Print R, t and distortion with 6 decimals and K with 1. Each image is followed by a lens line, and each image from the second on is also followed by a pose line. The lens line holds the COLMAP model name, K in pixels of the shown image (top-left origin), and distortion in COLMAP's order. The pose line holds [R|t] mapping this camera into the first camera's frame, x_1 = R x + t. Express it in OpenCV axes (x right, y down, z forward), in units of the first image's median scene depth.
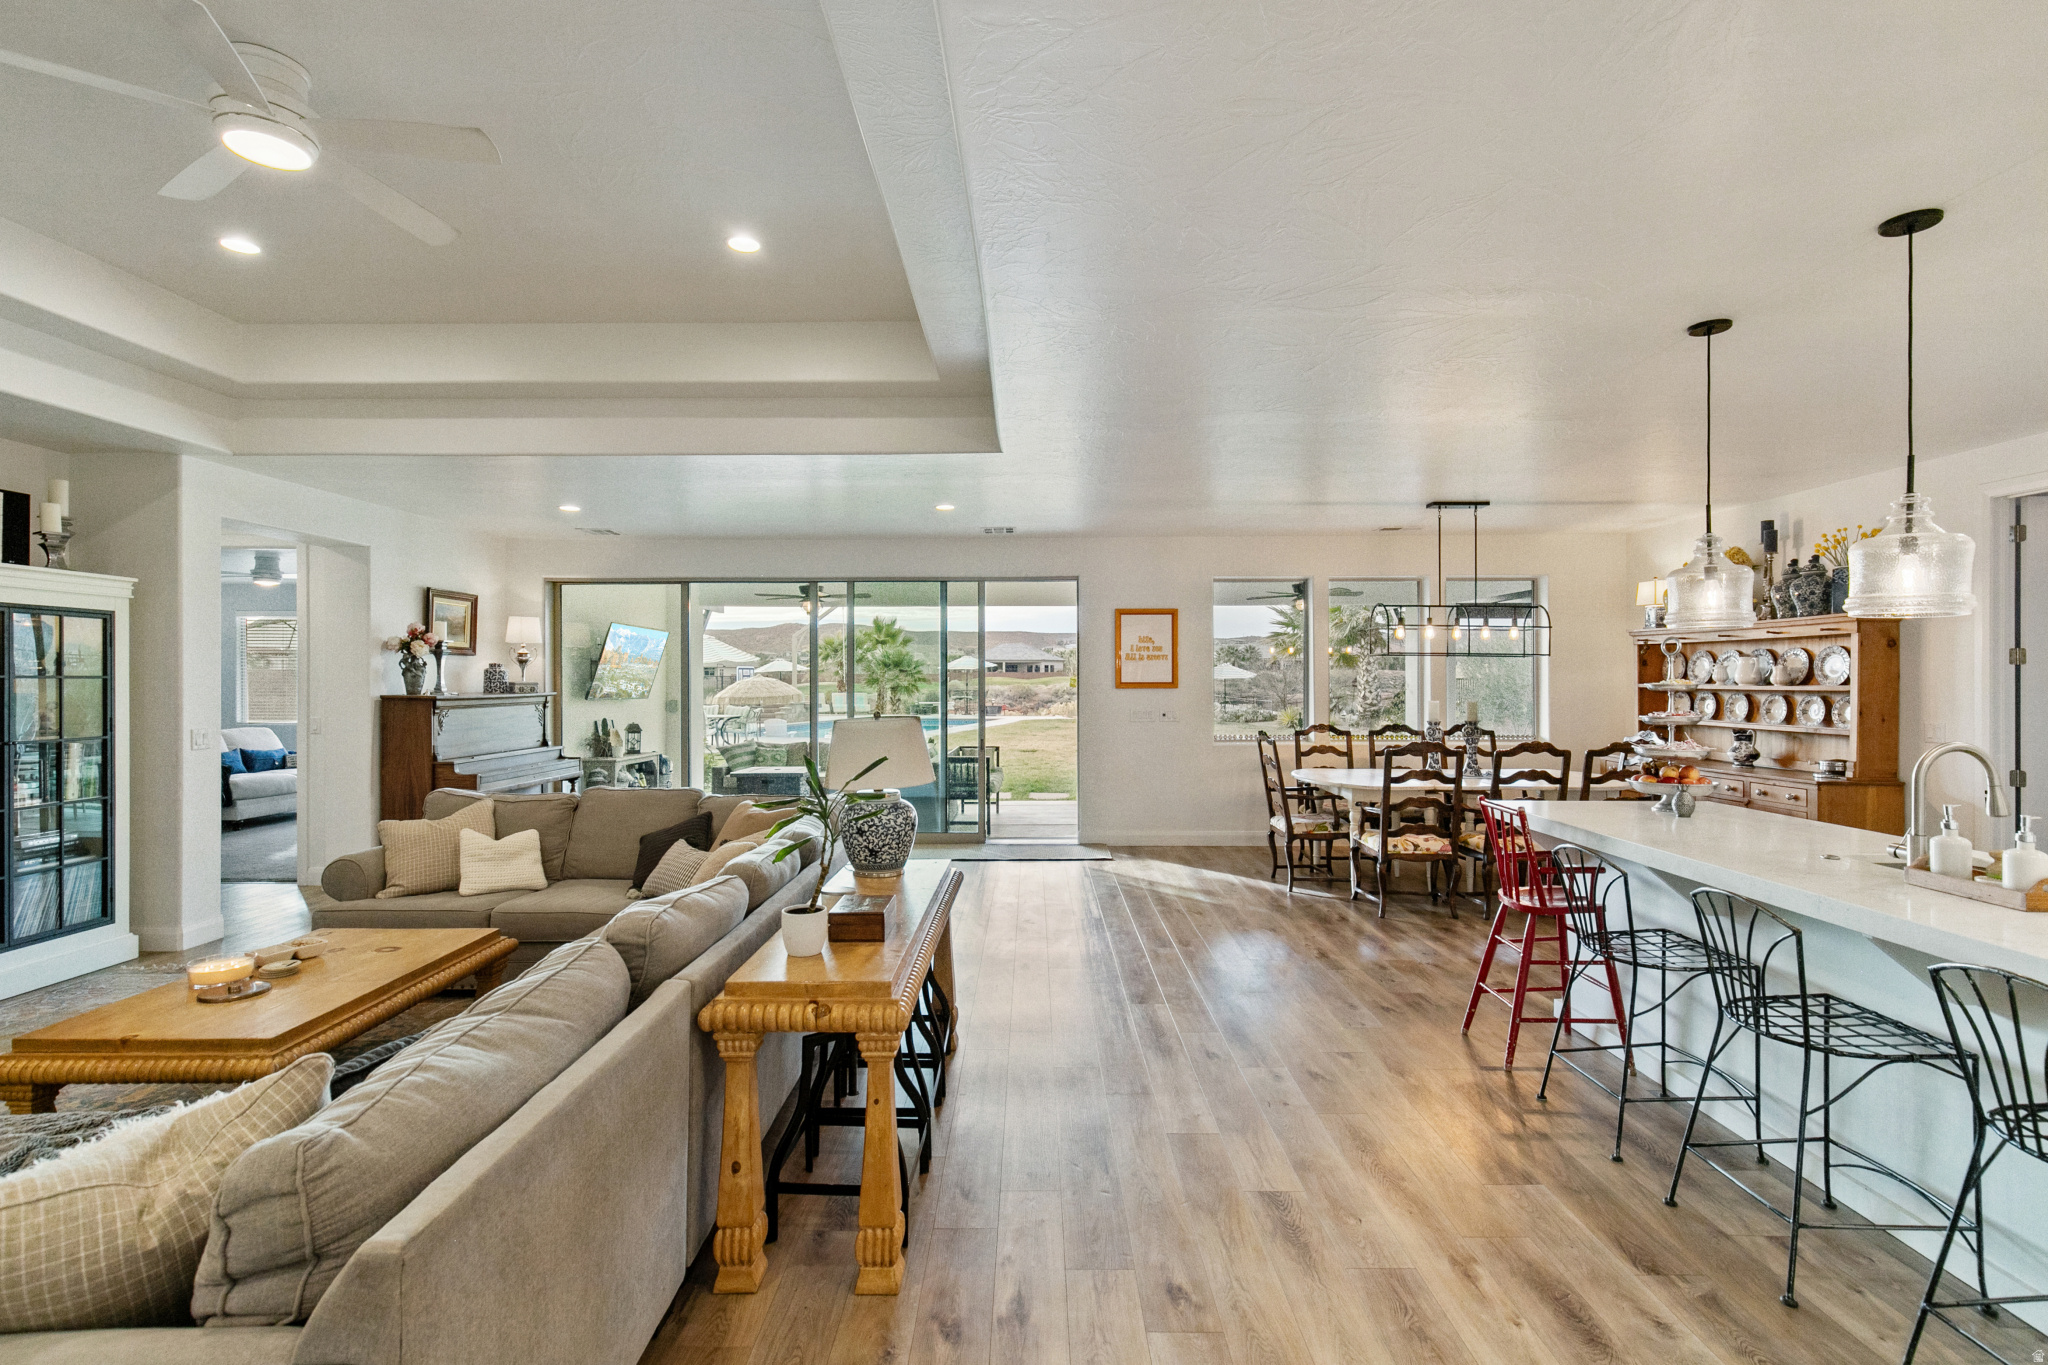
lens RADIAL K [[933.3, 0, 1021.7], [0, 933.3, 675.6], [0, 0, 1]] dist [0.008615, 0.000174]
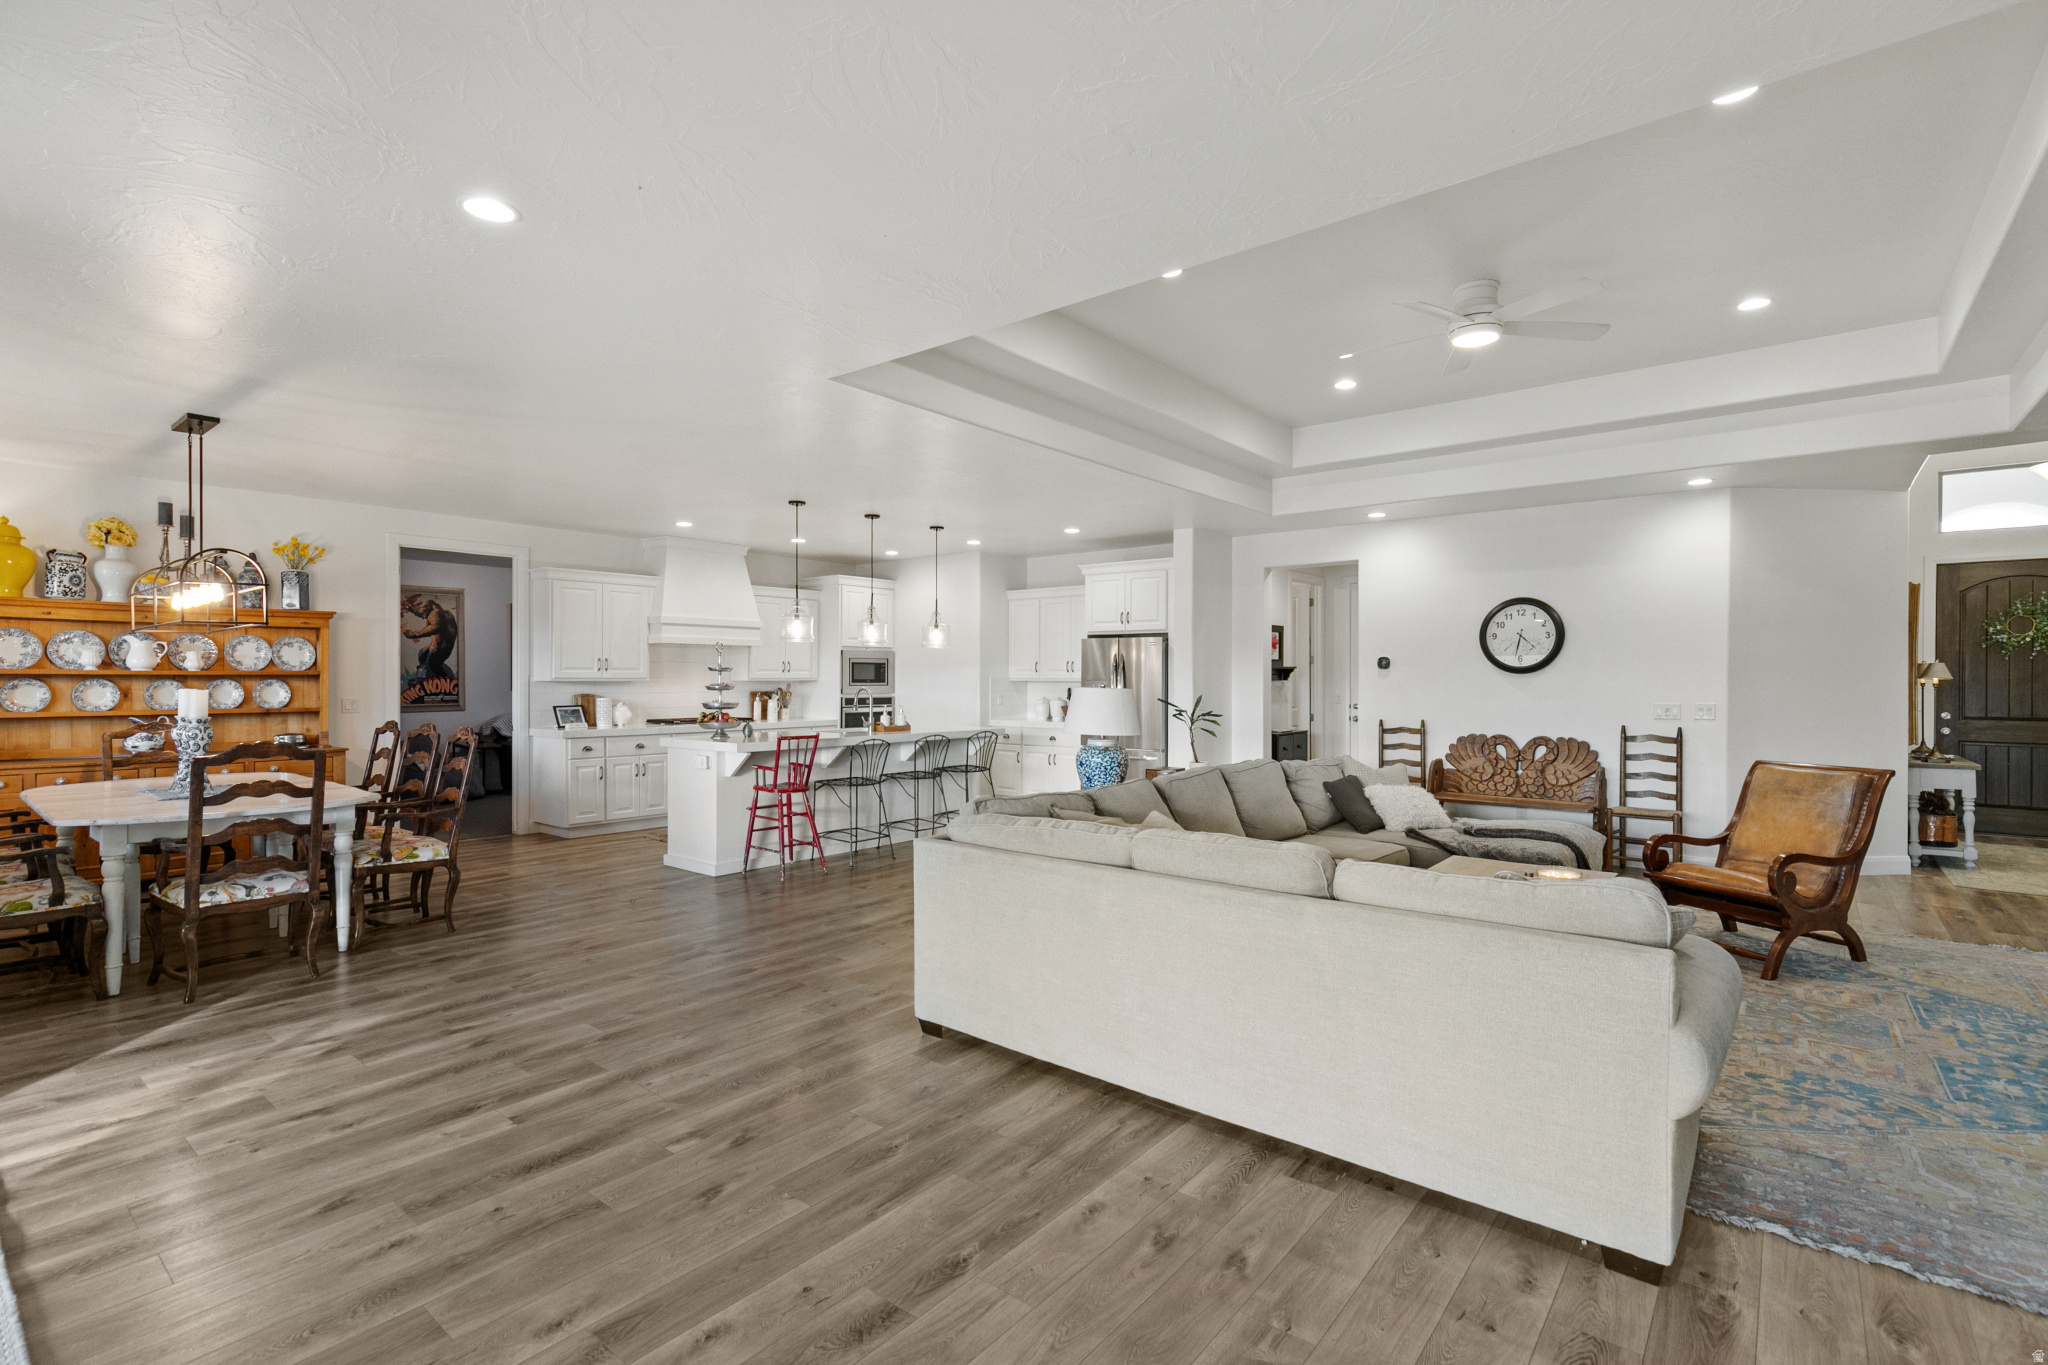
lens RADIAL K [[944.1, 0, 1027.4], [0, 944.1, 679.8], [0, 0, 1]] dist [0.006424, 0.000107]
pose [[-0.781248, -0.000922, 0.624220, -0.509716], [-0.001448, 0.999999, -0.000336, 0.018749], [-0.624219, -0.001166, -0.781249, 1.173908]]
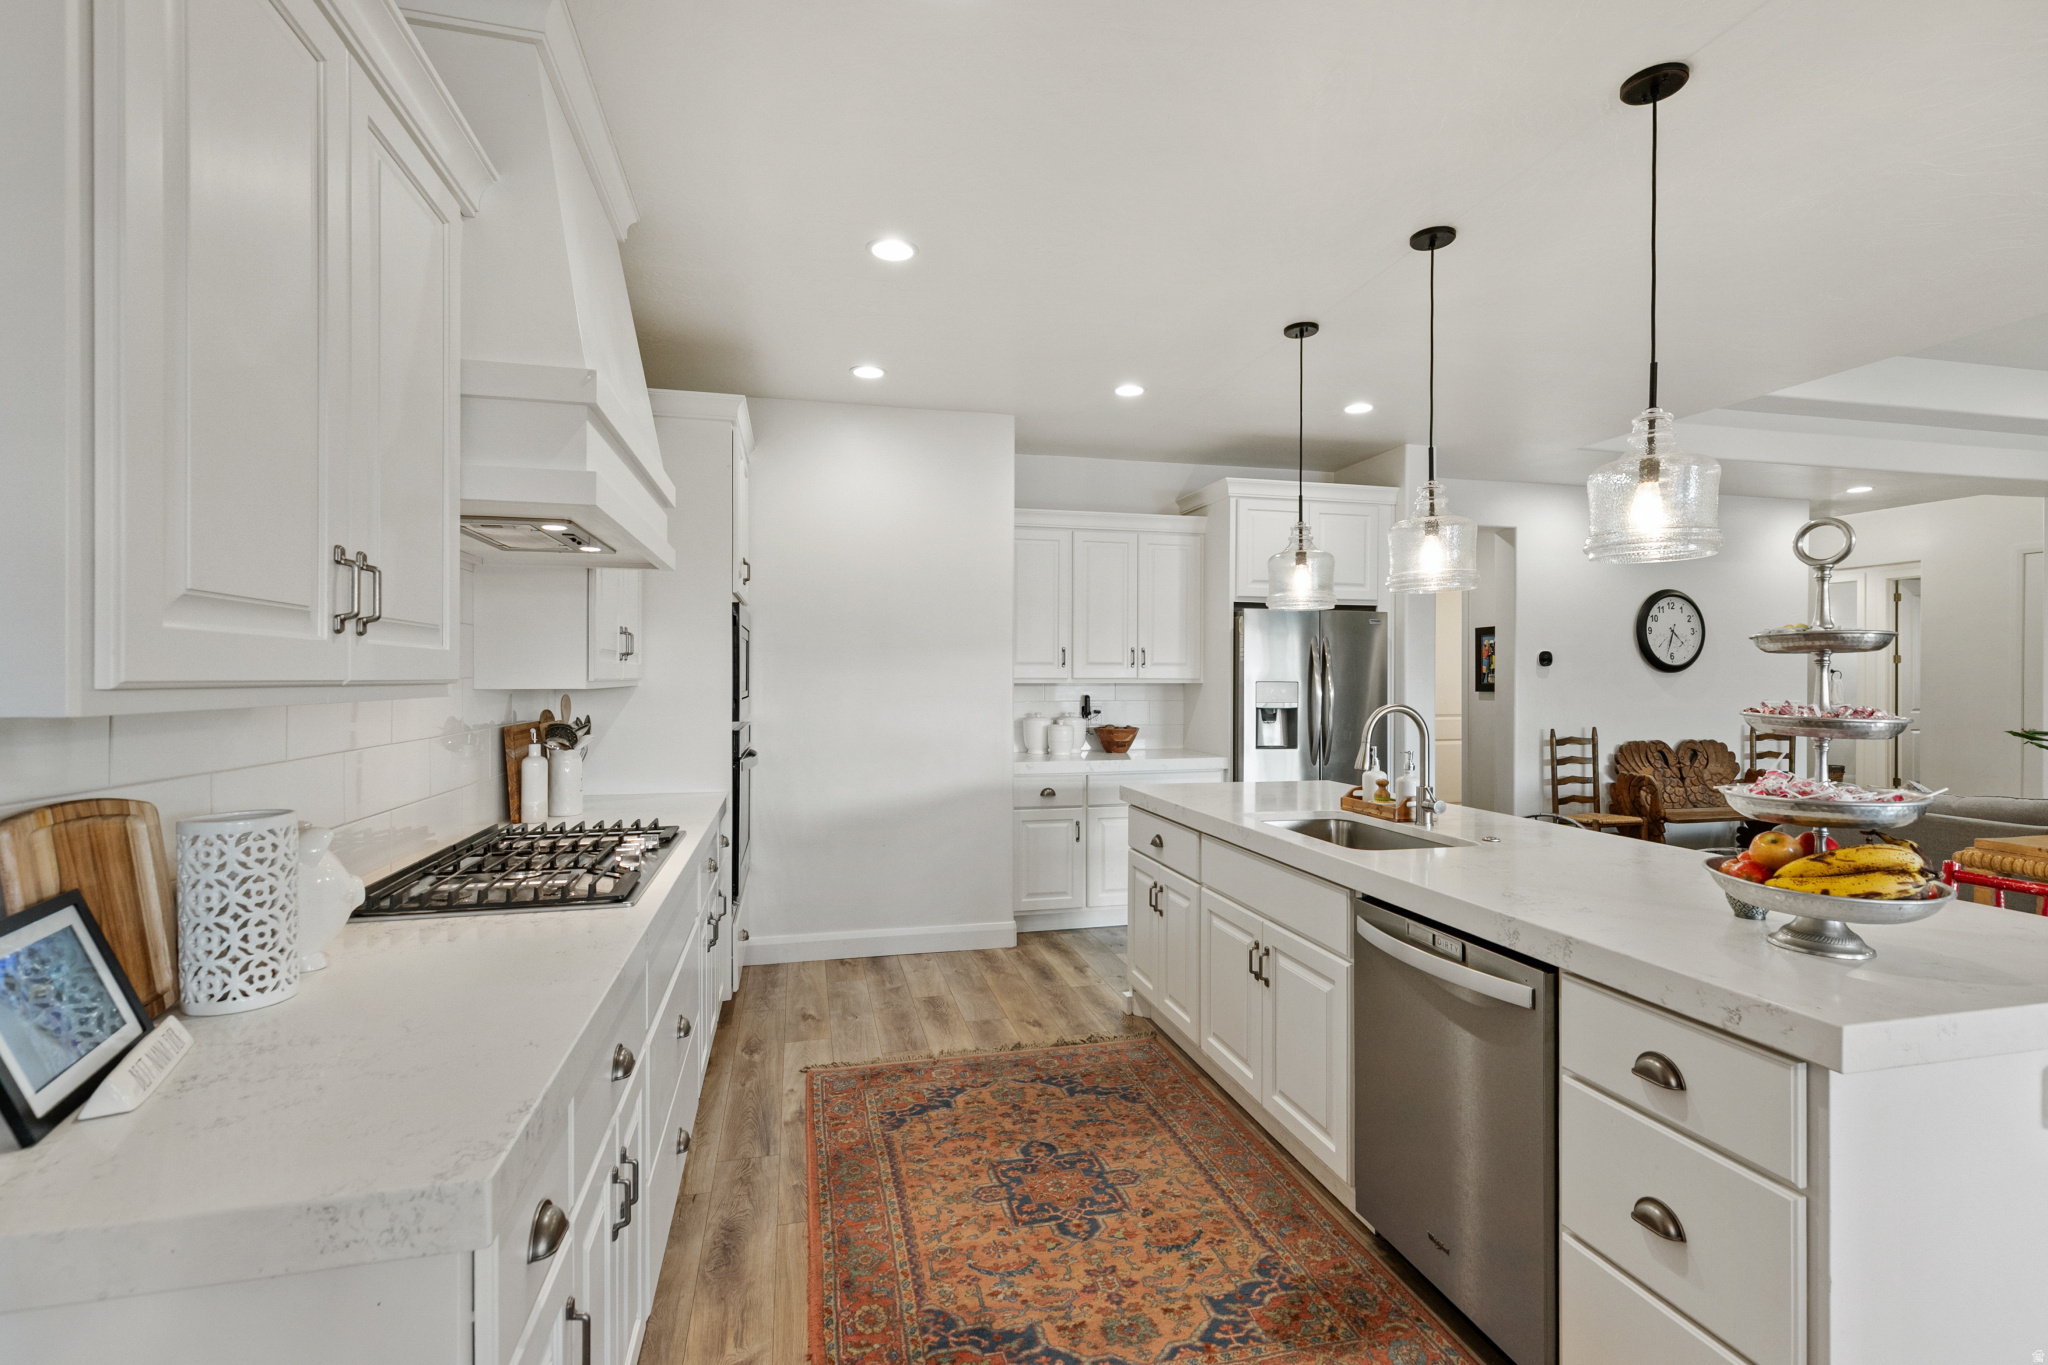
lens RADIAL K [[944.1, 0, 1027.4], [0, 944.1, 679.8], [0, 0, 1]] dist [0.006424, 0.000107]
pose [[-0.968508, 0.002324, -0.248973, 0.648155], [0.001885, 0.999996, 0.002001, 0.015661], [0.248976, 0.001469, -0.968508, 0.758385]]
